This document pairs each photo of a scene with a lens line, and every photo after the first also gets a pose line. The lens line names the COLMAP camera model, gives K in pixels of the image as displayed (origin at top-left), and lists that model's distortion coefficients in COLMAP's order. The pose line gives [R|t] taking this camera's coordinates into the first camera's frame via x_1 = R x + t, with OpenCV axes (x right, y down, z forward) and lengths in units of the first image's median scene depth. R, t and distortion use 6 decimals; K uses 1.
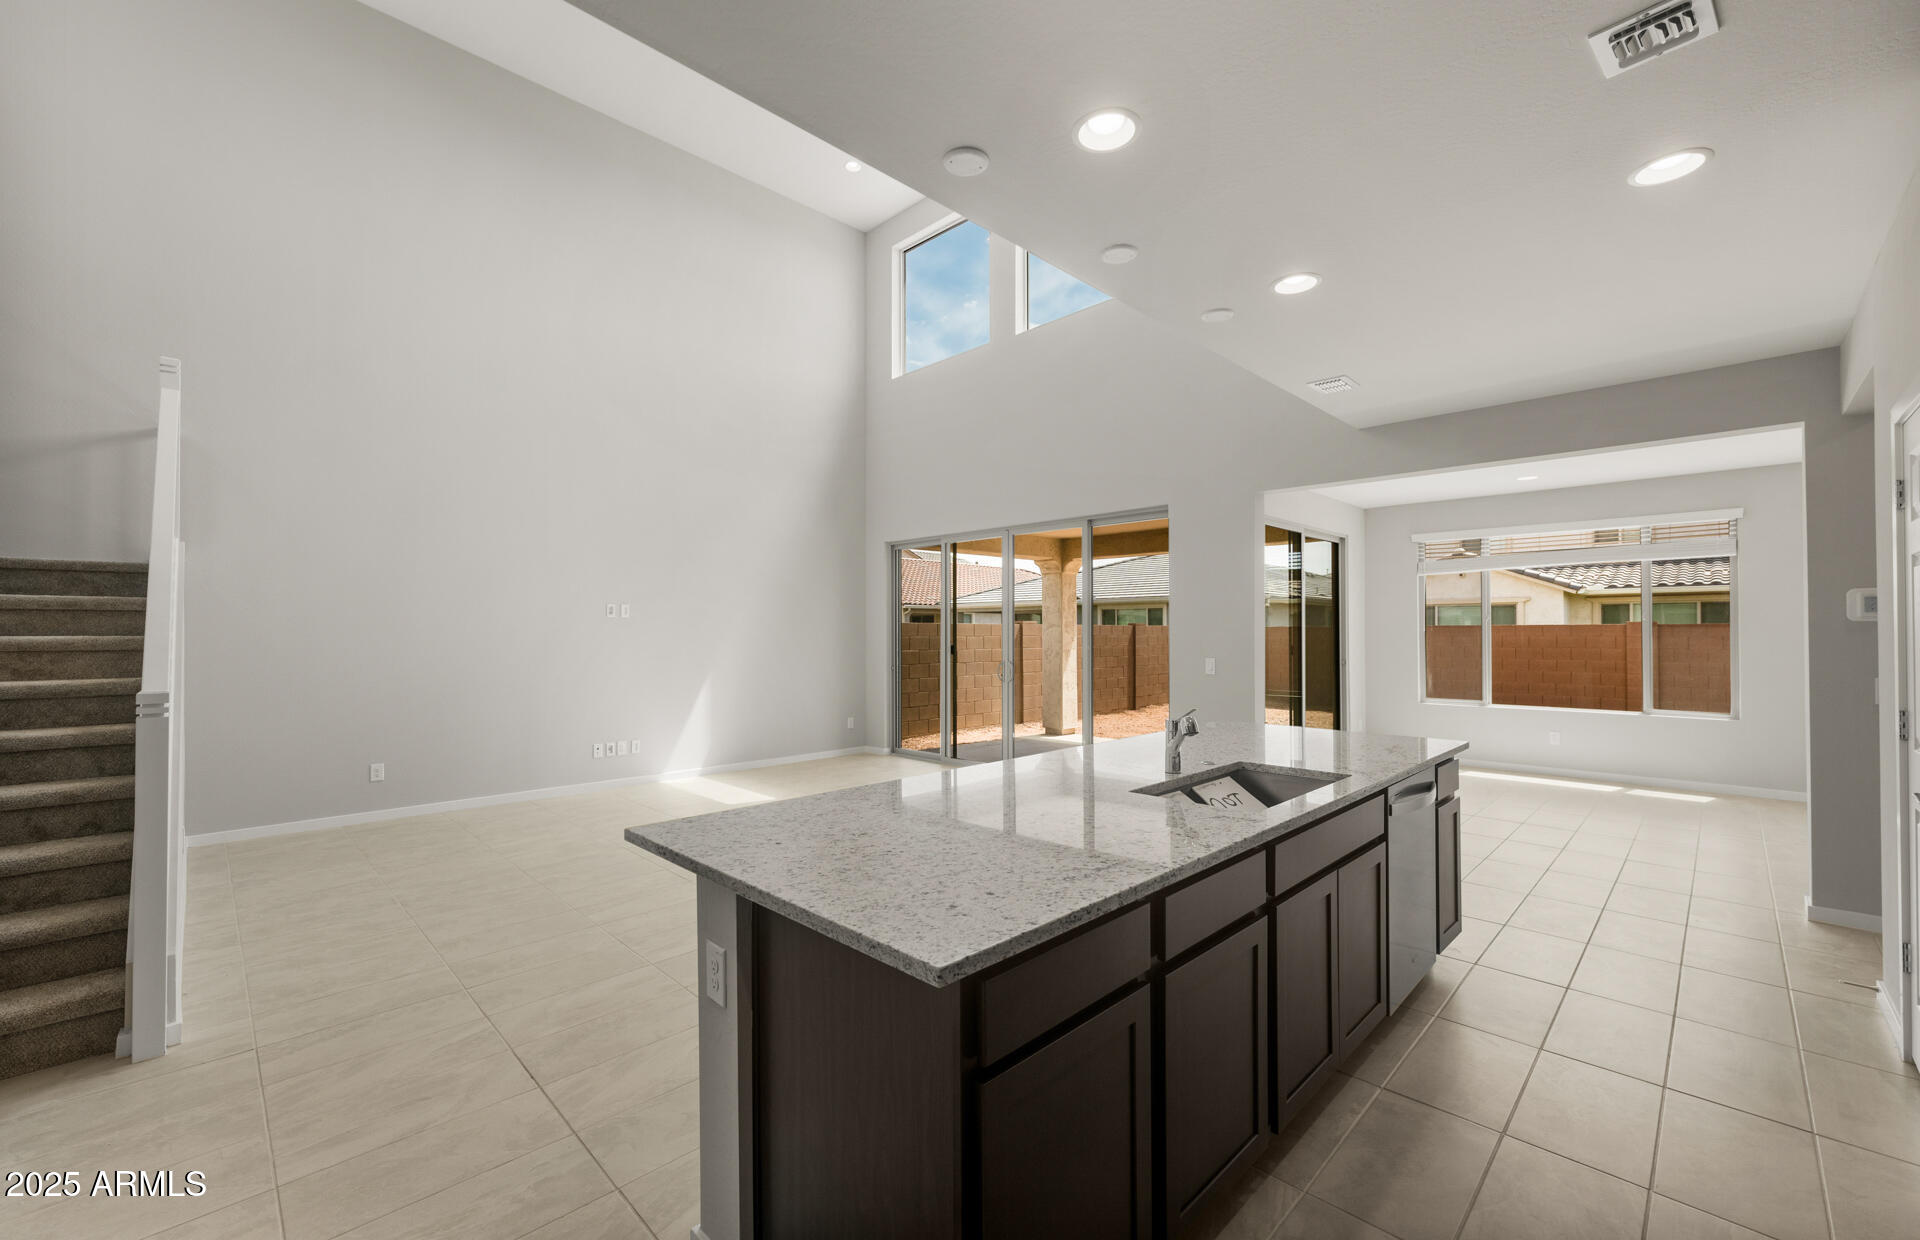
lens RADIAL K [[779.3, 0, 966.0], [0, 779.3, 621.2], [0, 0, 1]] dist [0.003365, -0.001339]
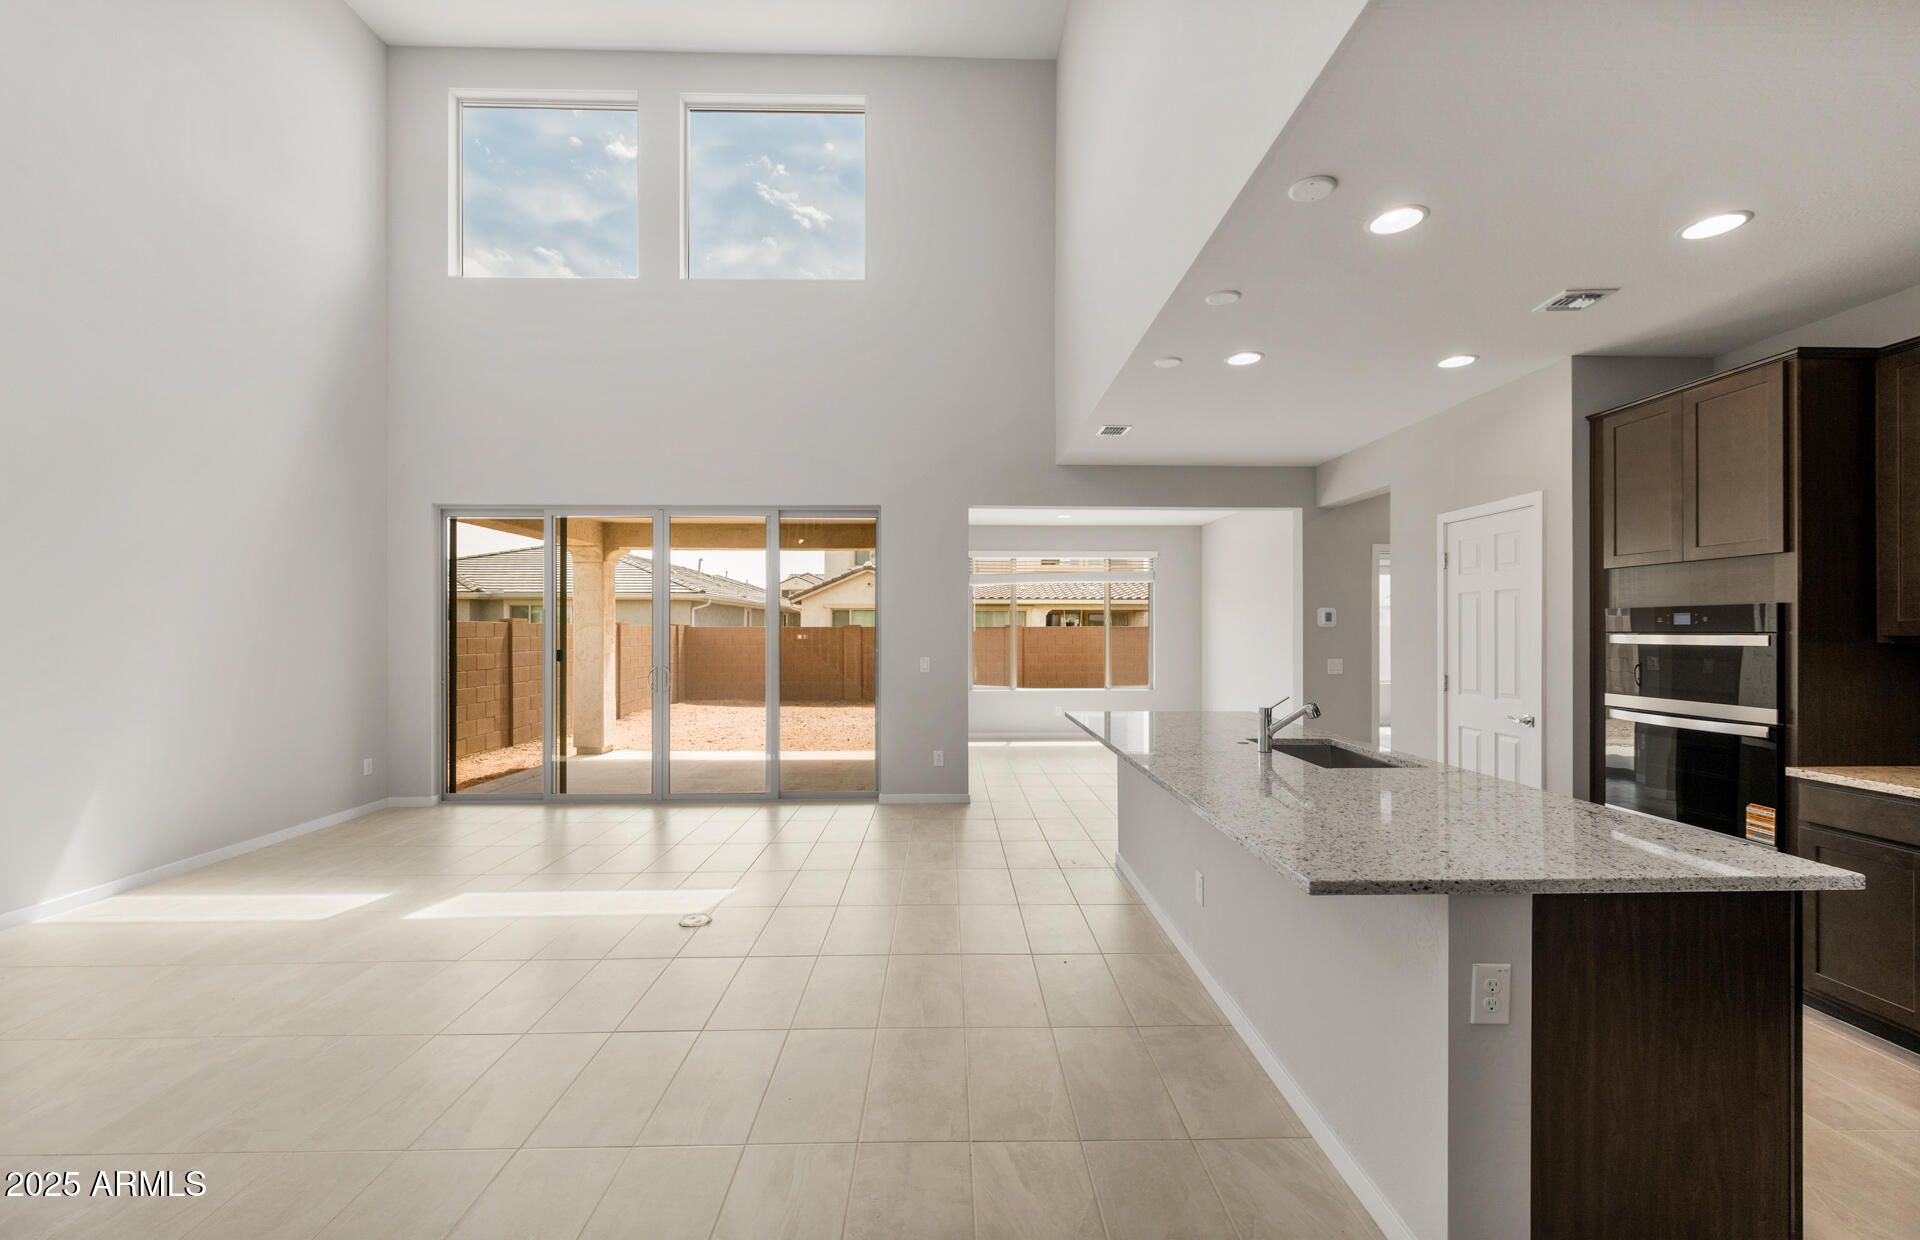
lens RADIAL K [[779.3, 0, 971.7], [0, 779.3, 629.1], [0, 0, 1]] dist [0.003365, -0.001339]
pose [[0.687387, 0.003060, 0.726285, -0.371566], [-0.010747, 0.999924, 0.005959, 0.001966], [-0.726212, -0.011902, 0.687368, 0.207989]]
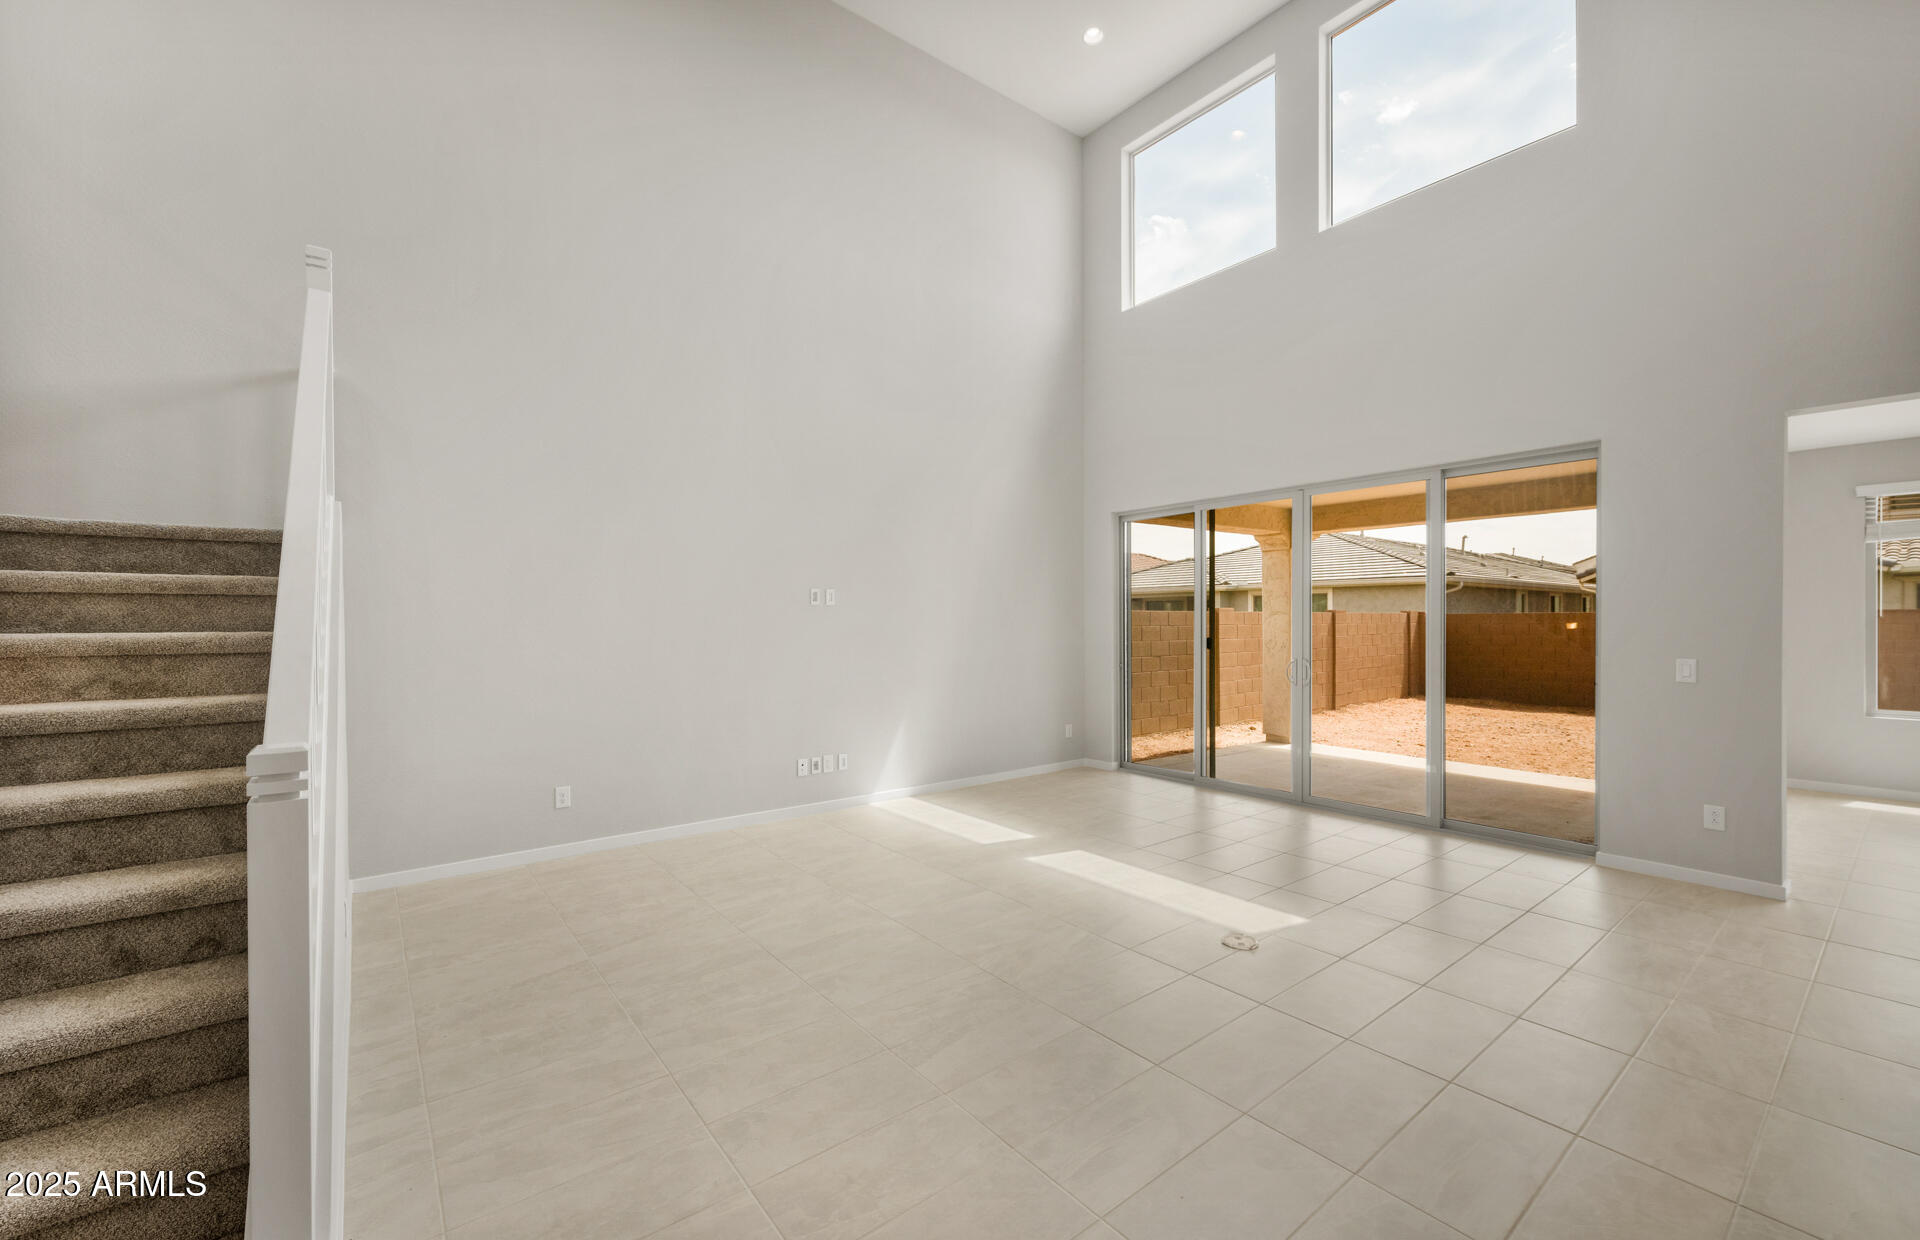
lens RADIAL K [[779.3, 0, 965.1], [0, 779.3, 621.9], [0, 0, 1]] dist [0.003365, -0.001339]
pose [[0.992908, -0.002528, -0.118858, -0.210963], [0.004439, 0.999865, 0.015818, 0.001054], [0.118802, -0.016234, 0.992785, 0.215908]]
